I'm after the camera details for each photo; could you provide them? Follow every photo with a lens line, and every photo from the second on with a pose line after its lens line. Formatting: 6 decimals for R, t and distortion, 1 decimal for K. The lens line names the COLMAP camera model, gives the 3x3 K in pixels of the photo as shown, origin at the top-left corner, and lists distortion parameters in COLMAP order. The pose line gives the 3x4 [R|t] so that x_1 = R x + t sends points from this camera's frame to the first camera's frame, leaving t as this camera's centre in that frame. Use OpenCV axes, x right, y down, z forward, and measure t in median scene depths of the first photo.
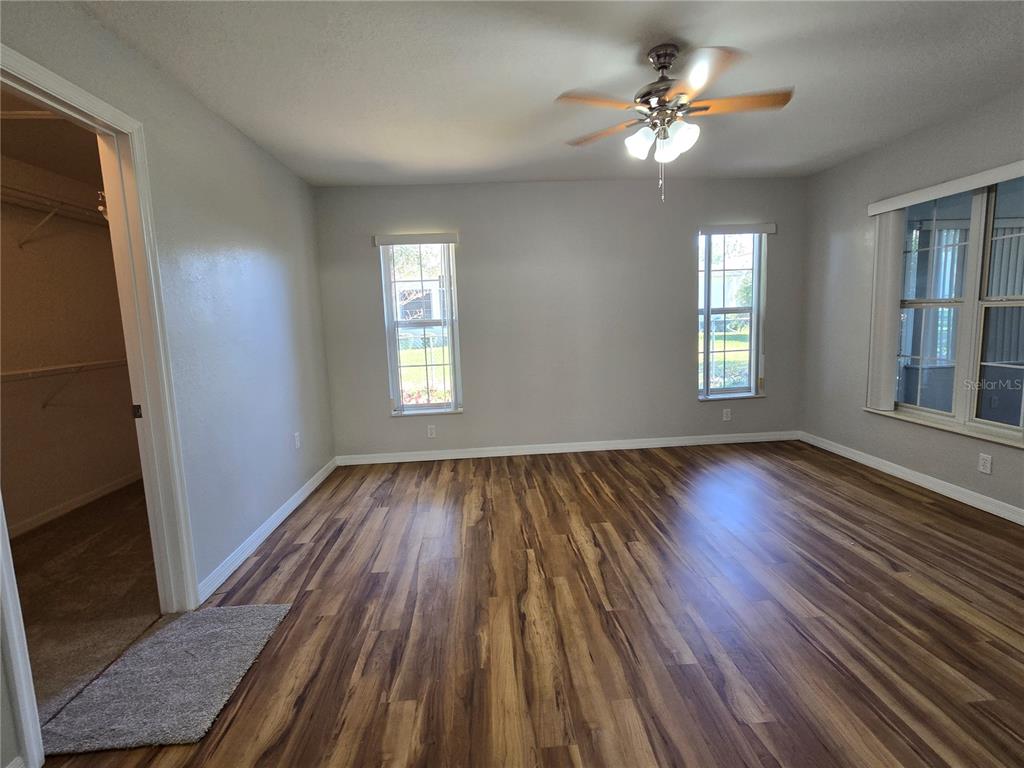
lens RADIAL K [[486.0, 0, 513.9], [0, 486.0, 376.0], [0, 0, 1]] dist [-0.004130, 0.001241]
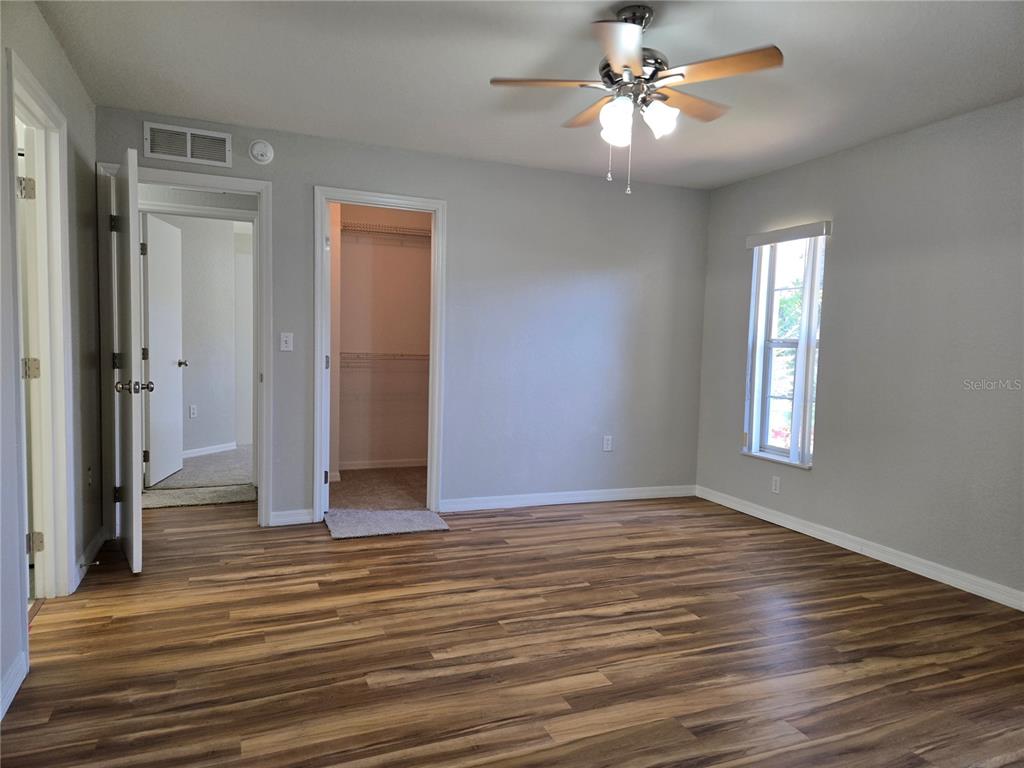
lens RADIAL K [[686.9, 0, 511.6], [0, 686.9, 387.3], [0, 0, 1]] dist [0.035086, 0.000150]
pose [[0.311924, 0.113128, -0.943348, 1.137840], [-0.159017, 0.985097, 0.065554, -0.067060], [0.936705, 0.129560, 0.325265, 0.386367]]
